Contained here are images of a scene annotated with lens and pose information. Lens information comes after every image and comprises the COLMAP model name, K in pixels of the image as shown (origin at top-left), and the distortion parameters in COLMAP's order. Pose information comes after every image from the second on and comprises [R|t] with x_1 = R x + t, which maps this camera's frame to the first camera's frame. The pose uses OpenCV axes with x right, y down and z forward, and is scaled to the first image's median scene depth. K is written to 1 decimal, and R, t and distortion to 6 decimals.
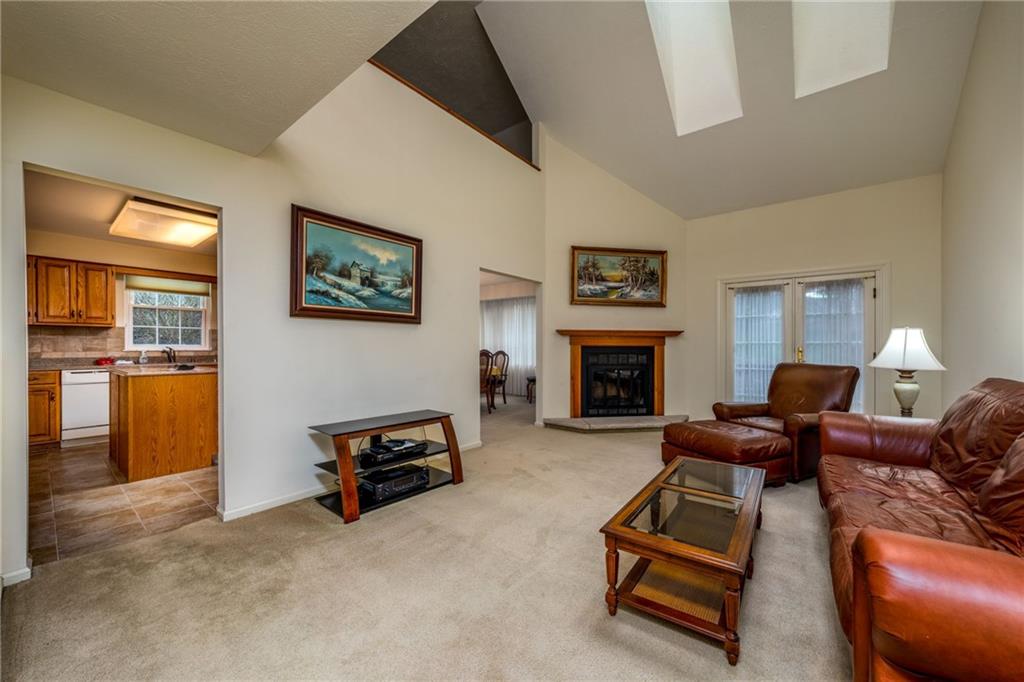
lens RADIAL K [[374.2, 0, 534.4], [0, 374.2, 347.0], [0, 0, 1]] dist [-0.000822, -0.000096]
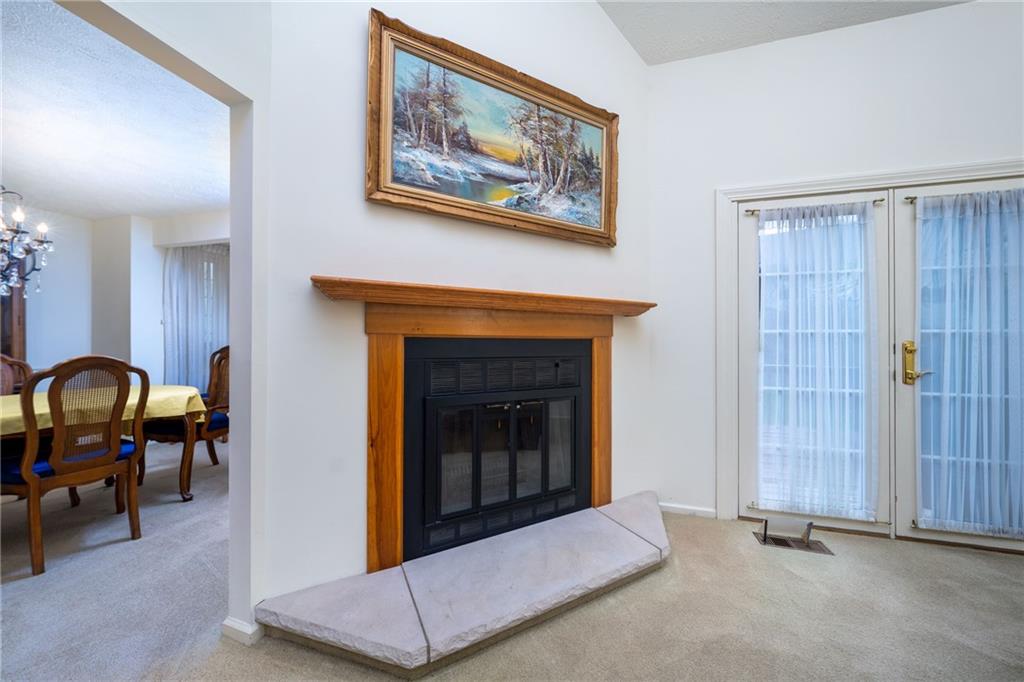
lens RADIAL K [[355.8, 0, 515.5], [0, 355.8, 335.7], [0, 0, 1]] dist [-0.001154, -0.000095]
pose [[0.939026, 0.004694, 0.343815, 0.115604], [-0.001554, 0.999955, -0.009409, -0.002051], [-0.343844, 0.008301, 0.938990, 0.717619]]
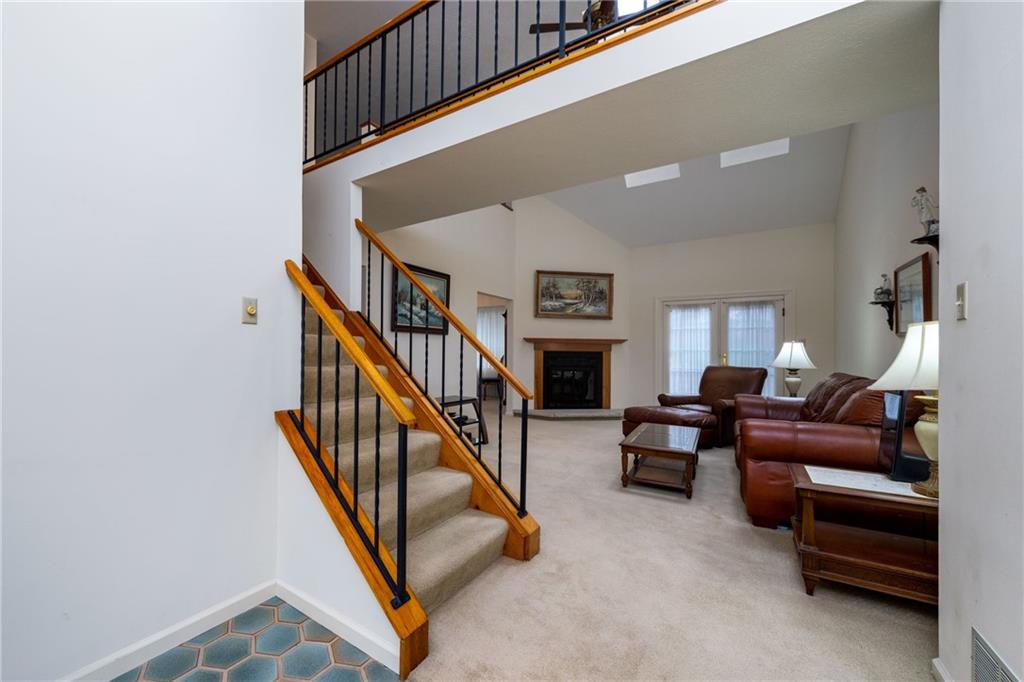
lens RADIAL K [[407.7, 0, 421.3], [0, 407.7, 347.4], [0, 0, 1]] dist [0.000143, -0.000035]
pose [[0.999596, 0.008053, -0.027247, -0.253313], [-0.008294, 0.999927, -0.008746, 0.000029], [0.027175, 0.008968, 0.999590, -0.371556]]
